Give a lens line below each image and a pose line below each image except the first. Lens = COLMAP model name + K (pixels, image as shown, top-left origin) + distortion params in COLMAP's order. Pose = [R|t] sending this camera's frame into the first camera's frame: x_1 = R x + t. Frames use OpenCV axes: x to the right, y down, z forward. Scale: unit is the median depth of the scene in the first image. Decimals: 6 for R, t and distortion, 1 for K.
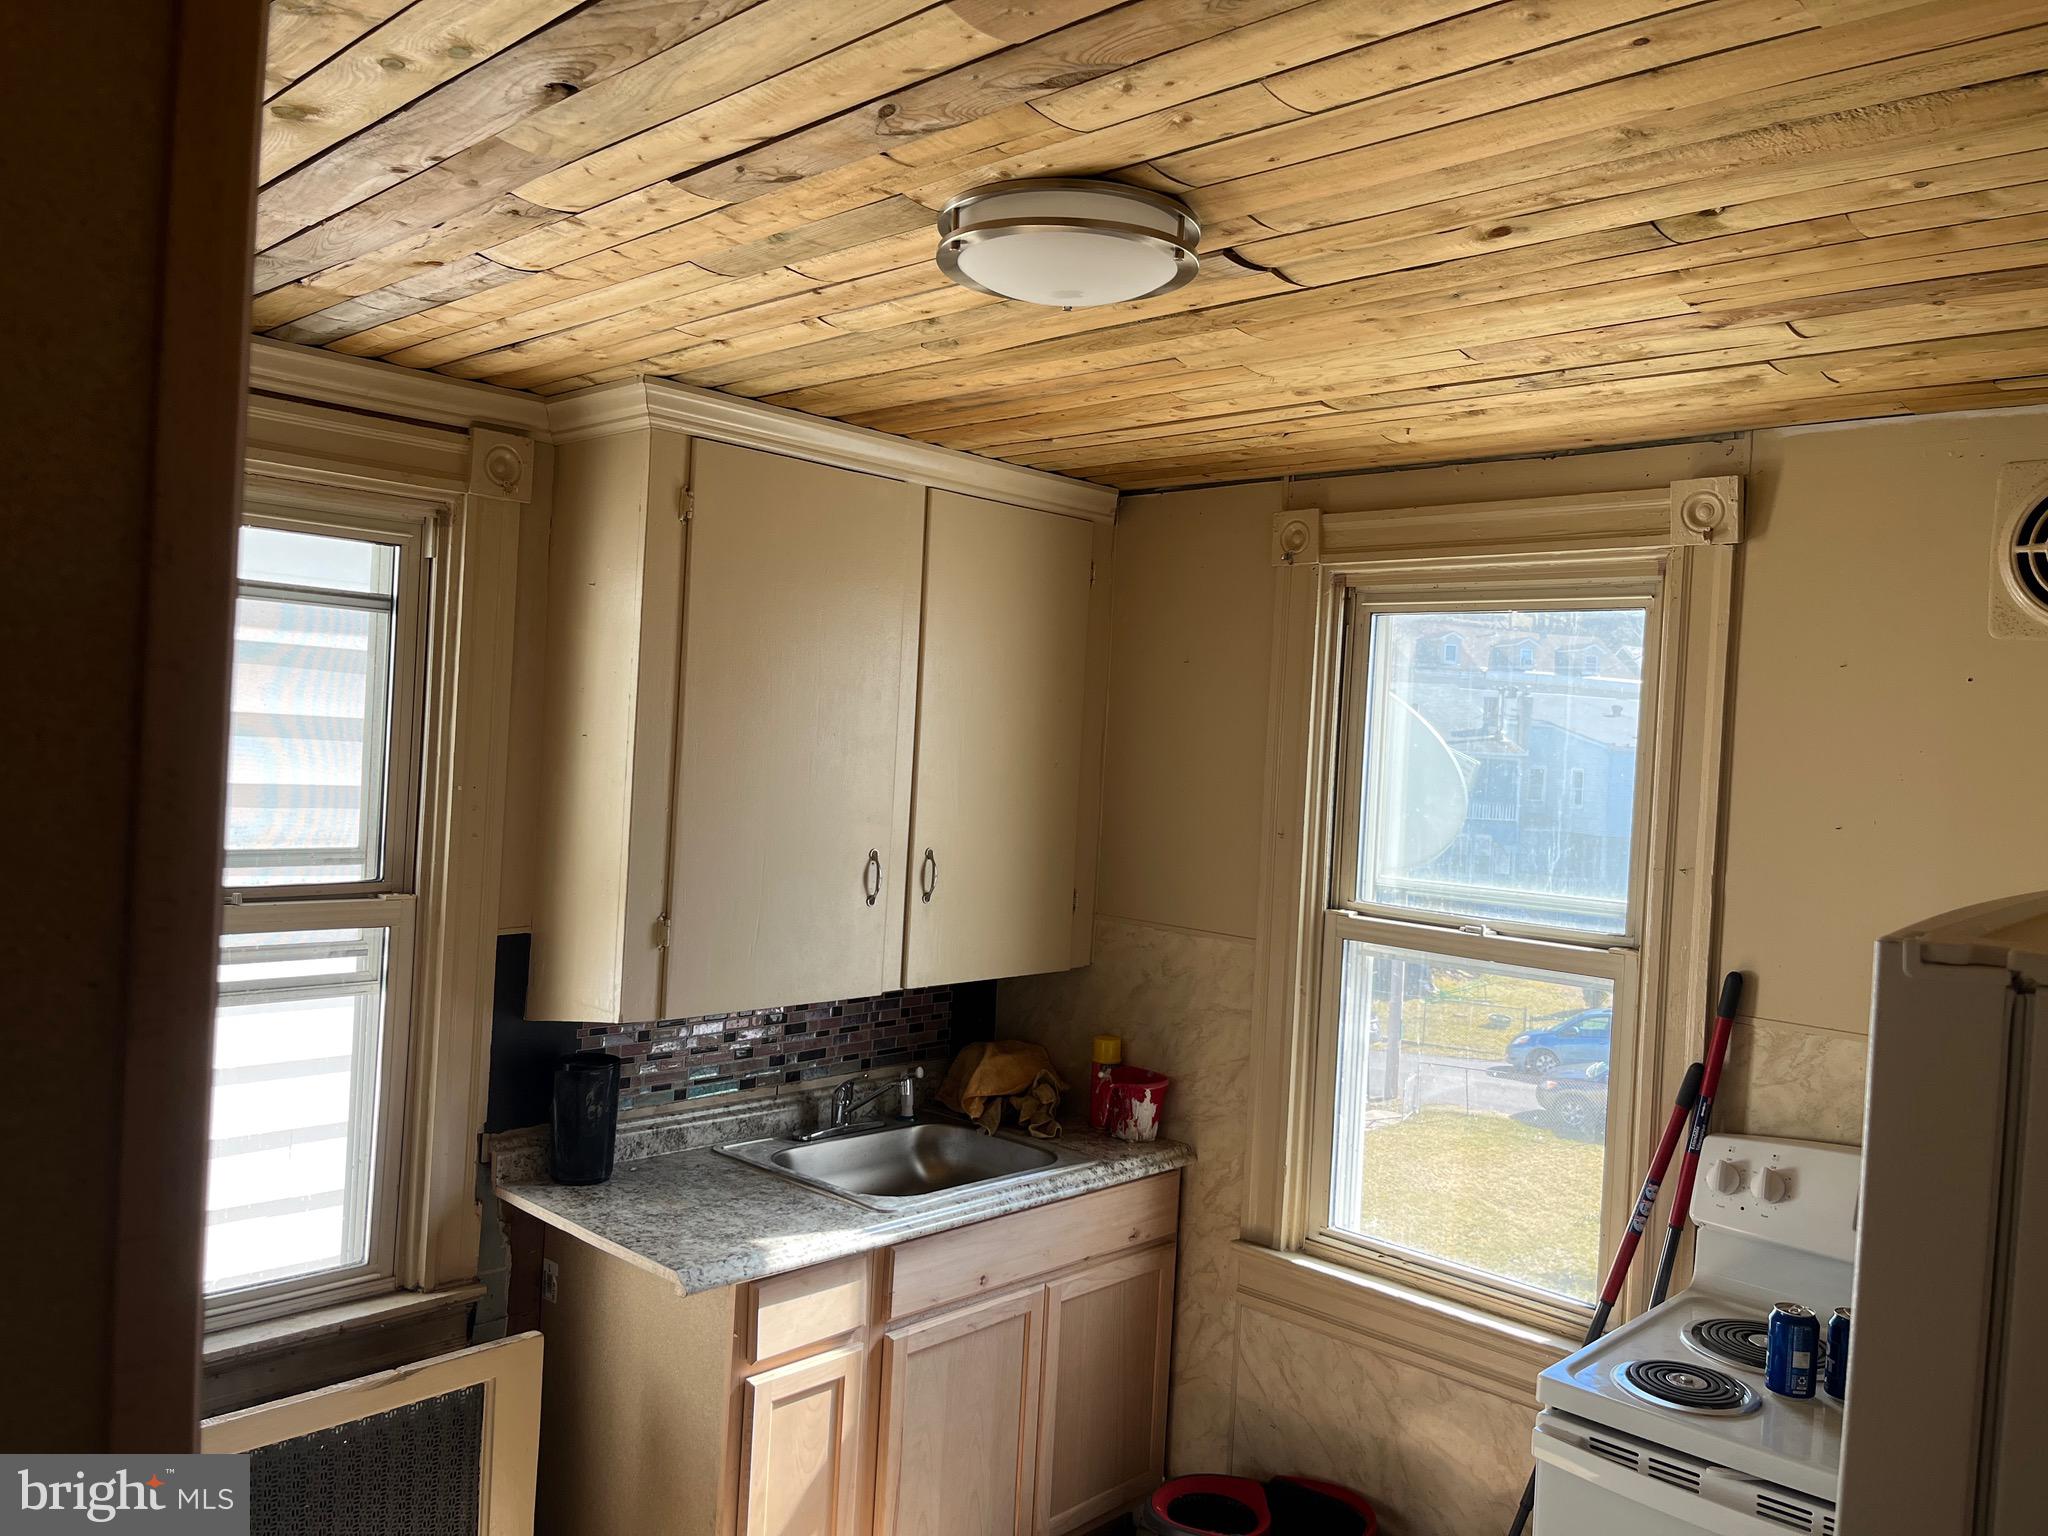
lens RADIAL K [[1531.7, 0, 1035.0], [0, 1531.7, 763.0], [0, 0, 1]] dist [0.015230, -0.027710]
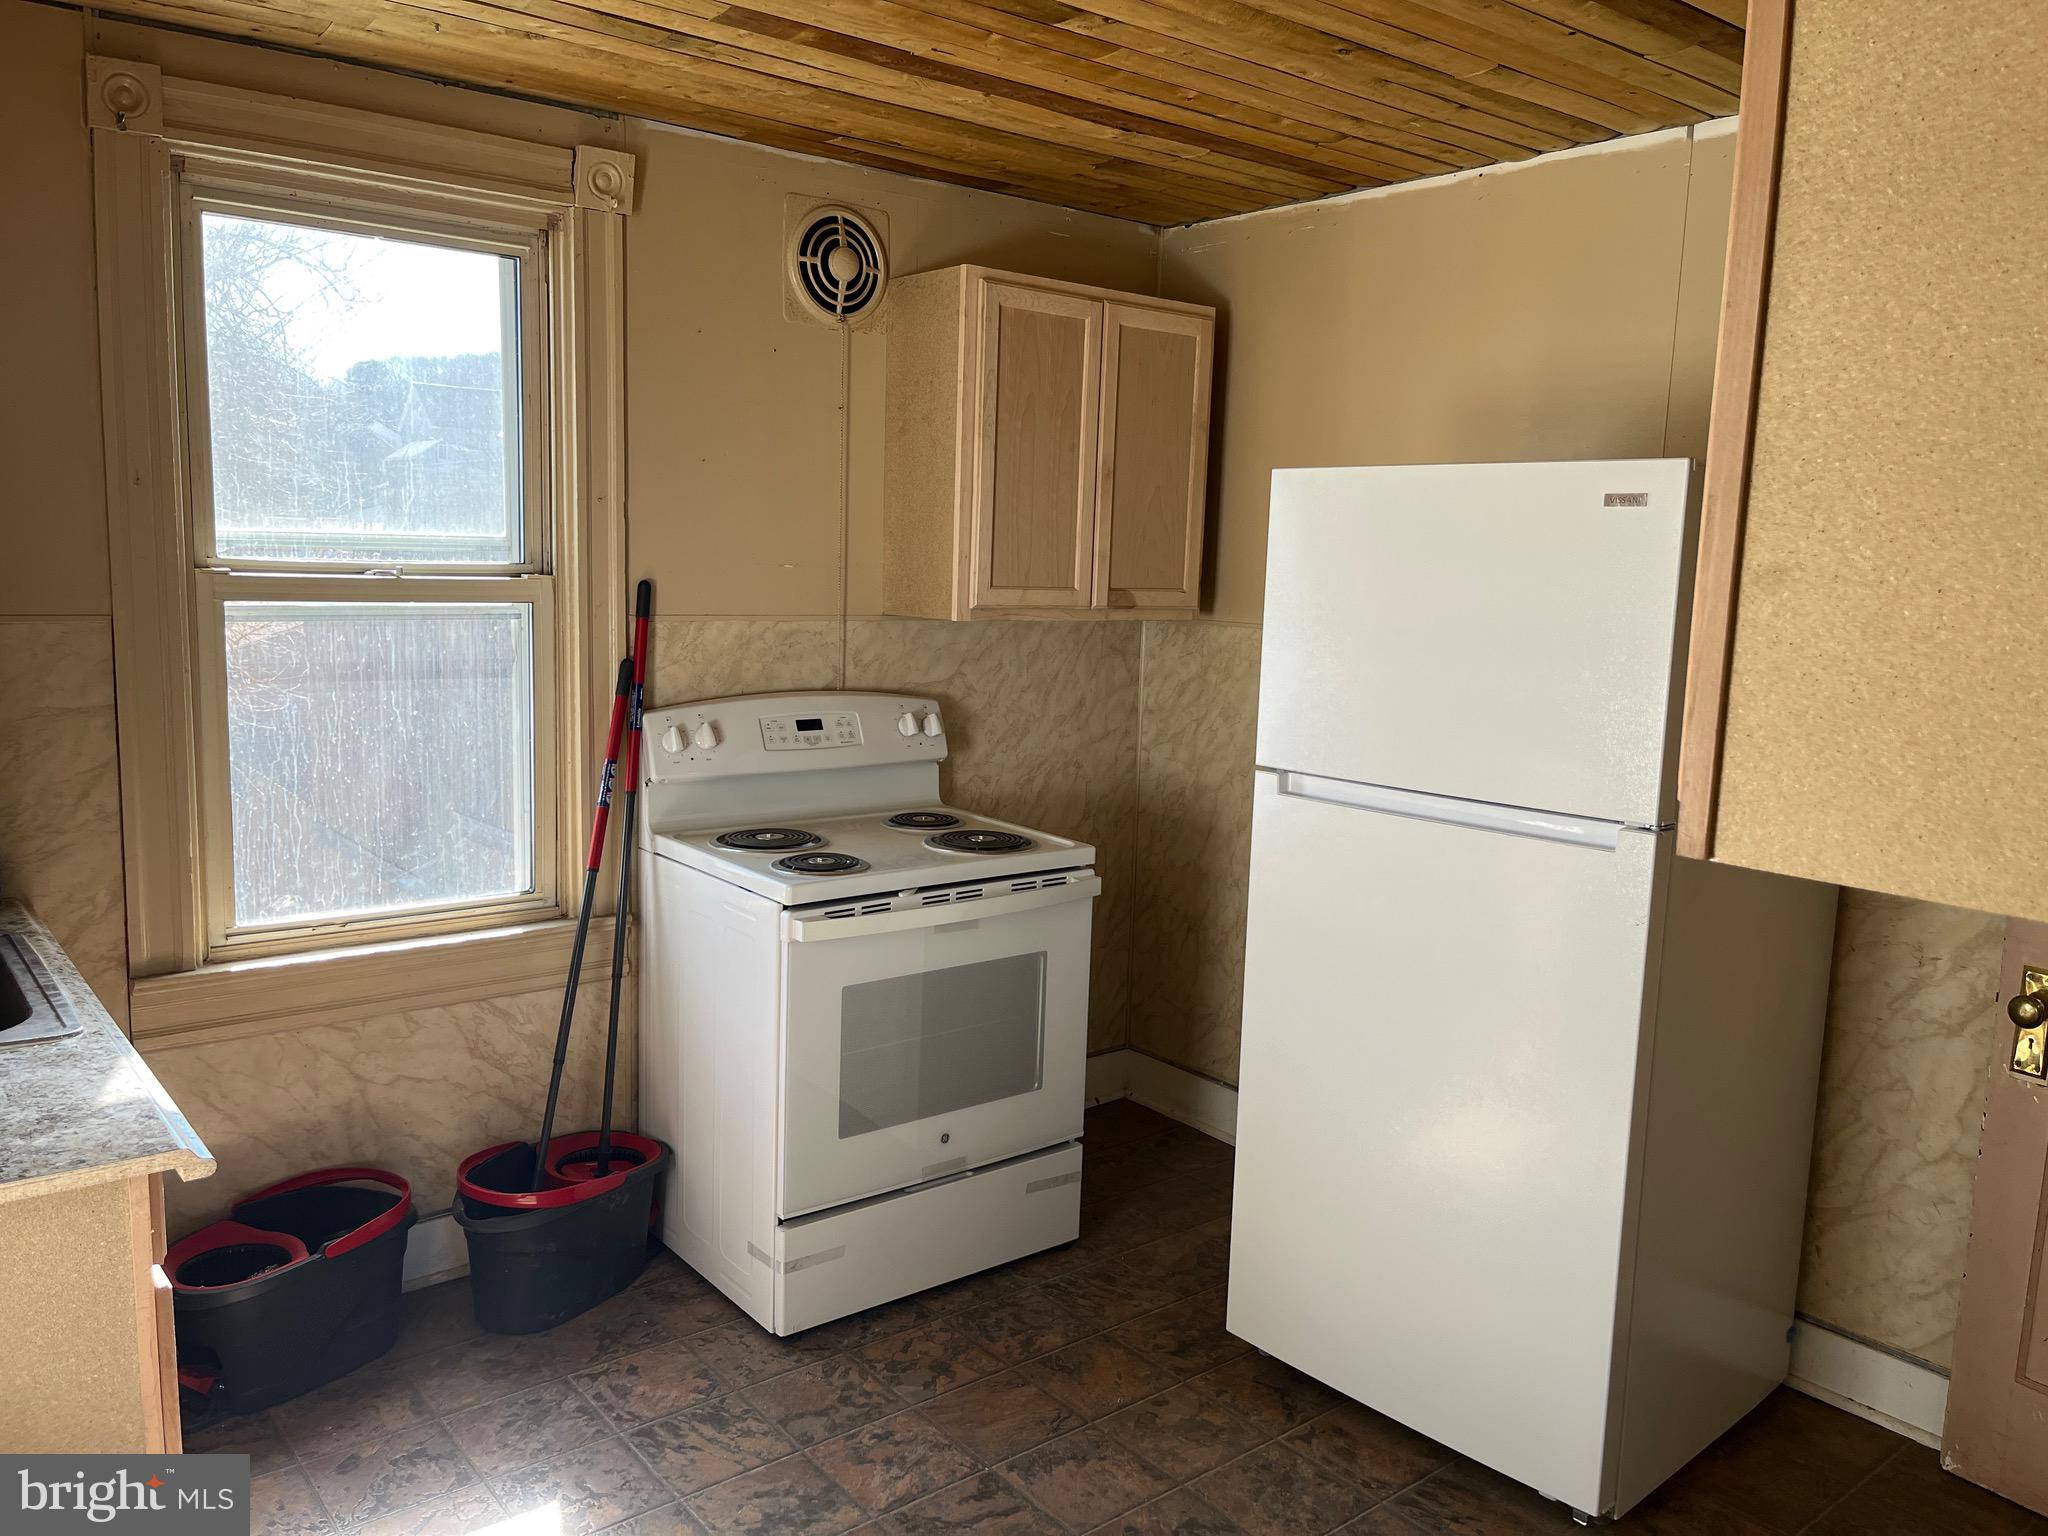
lens RADIAL K [[1531.7, 0, 1039.7], [0, 1531.7, 767.0], [0, 0, 1]] dist [0.015230, -0.027710]
pose [[0.141774, -0.195457, 0.970410, -0.623783], [-0.014524, 0.979796, 0.199470, 0.028076], [-0.989792, -0.042374, 0.136071, 0.439576]]
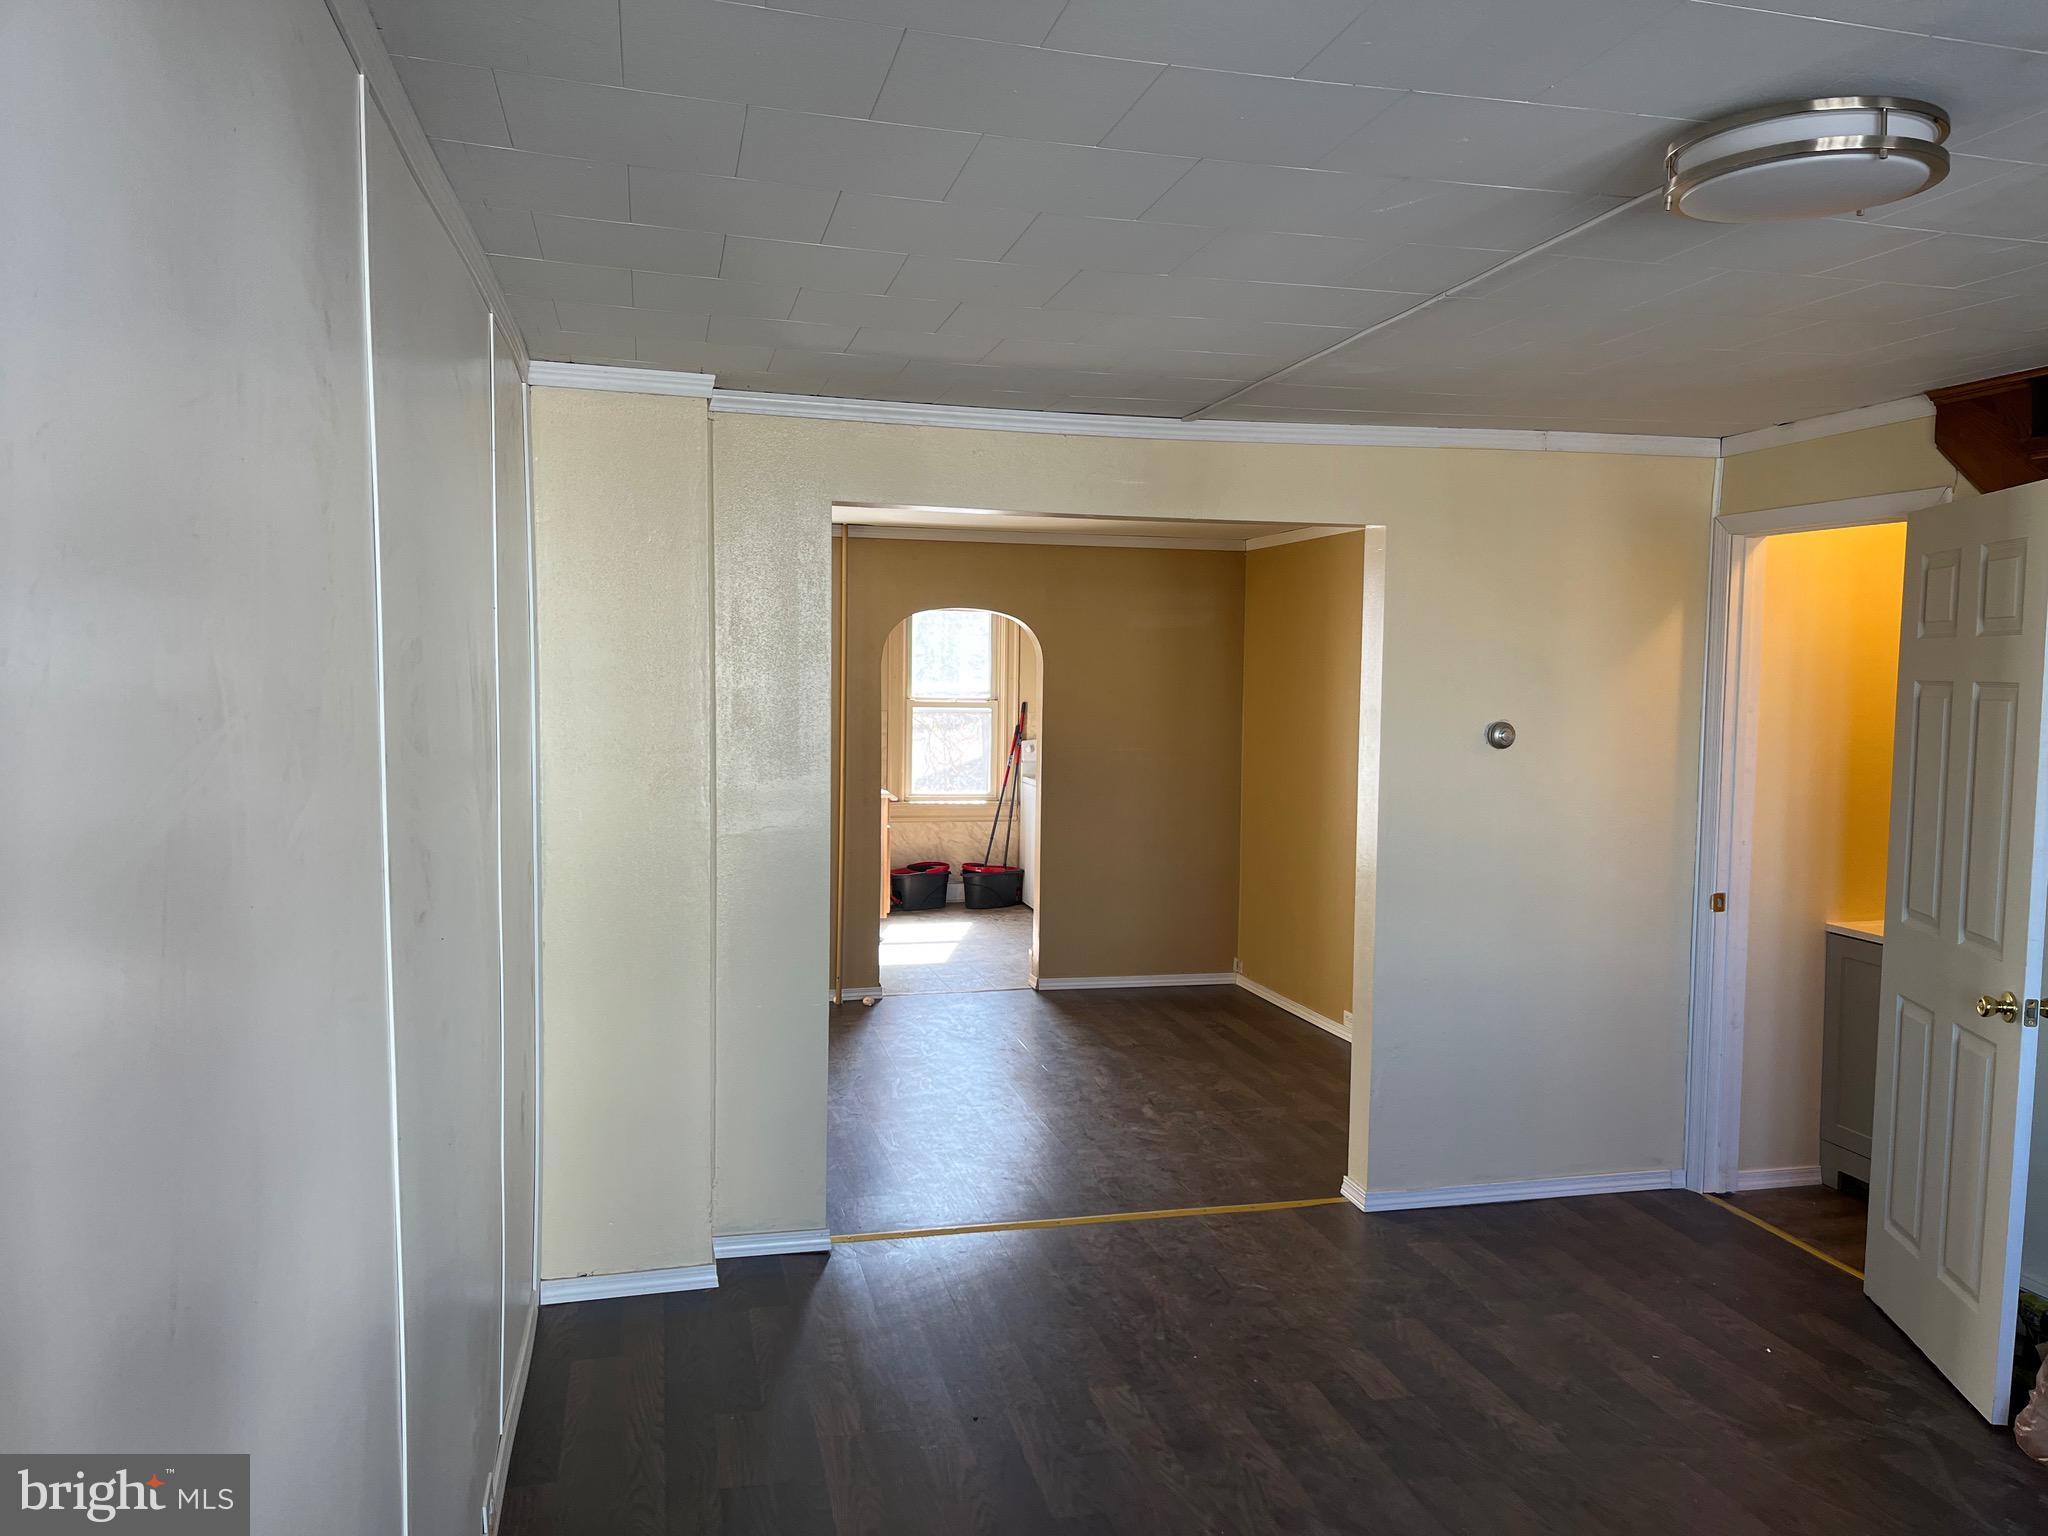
lens RADIAL K [[1531.7, 0, 1029.6], [0, 1531.7, 765.0], [0, 0, 1]] dist [0.015230, -0.027710]
pose [[0.554343, -0.120915, 0.823459, -2.575908], [0.023925, 0.991297, 0.129454, -0.200581], [-0.831945, -0.052061, 0.552411, -1.143172]]
